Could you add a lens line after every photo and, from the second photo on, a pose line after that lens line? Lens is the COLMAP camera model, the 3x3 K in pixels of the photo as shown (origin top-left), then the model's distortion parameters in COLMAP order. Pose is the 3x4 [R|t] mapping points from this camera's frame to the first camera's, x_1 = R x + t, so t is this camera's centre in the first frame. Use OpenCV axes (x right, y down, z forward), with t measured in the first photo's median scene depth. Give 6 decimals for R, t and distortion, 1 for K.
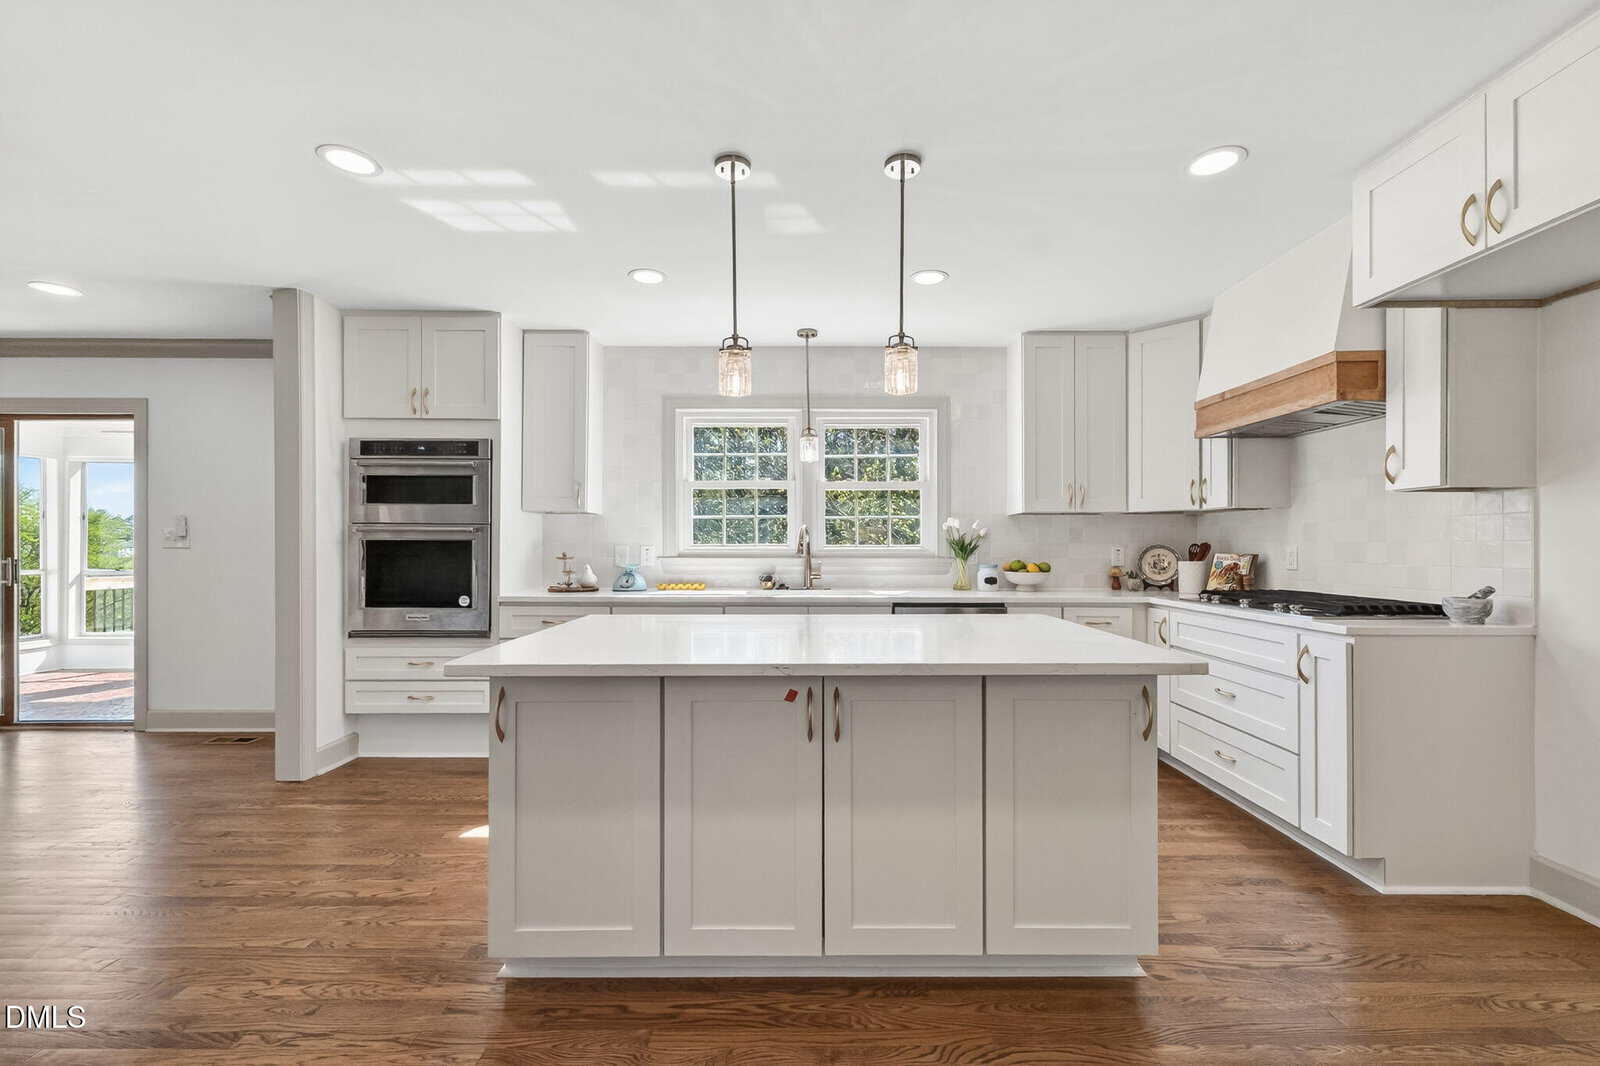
lens RADIAL K [[679.2, 0, 807.3], [0, 679.2, 541.6], [0, 0, 1]] dist [0.007384, 0.000058]
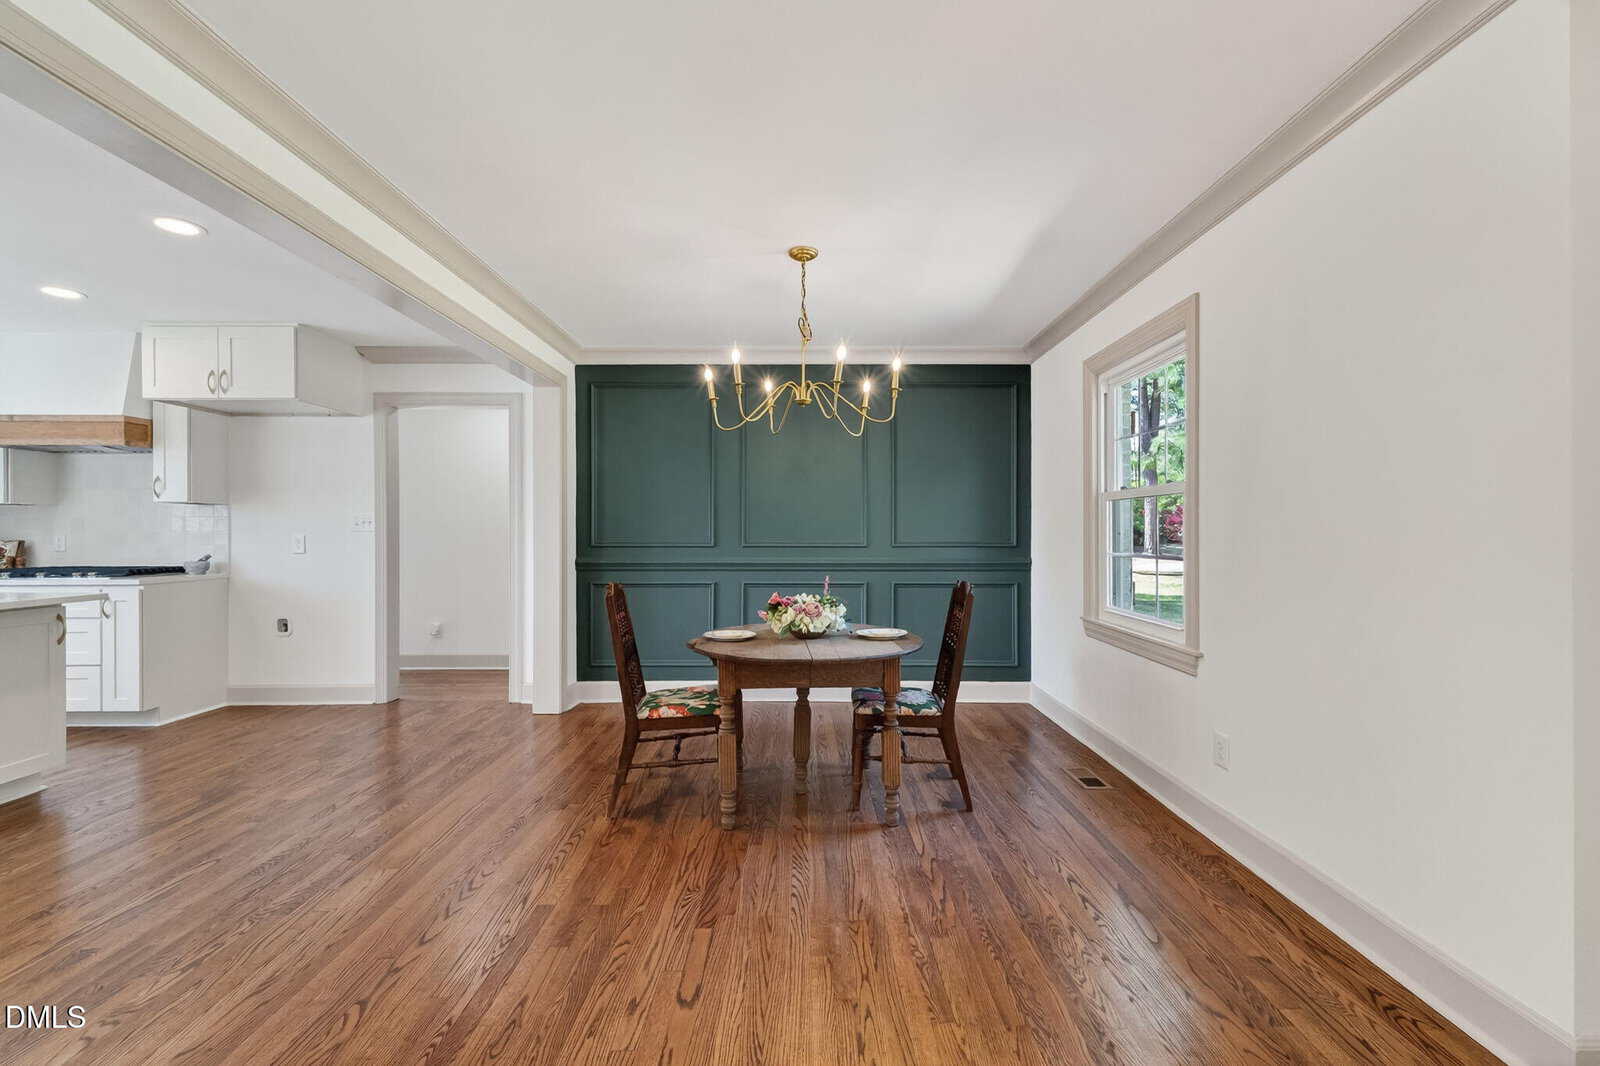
lens RADIAL K [[679.2, 0, 806.2], [0, 679.2, 535.0], [0, 0, 1]] dist [0.007384, 0.000058]
pose [[-0.000699, -0.004363, 0.999990, -0.597967], [-0.004505, 0.999980, 0.004360, -0.003594], [-0.999990, -0.004502, -0.000719, -0.439361]]
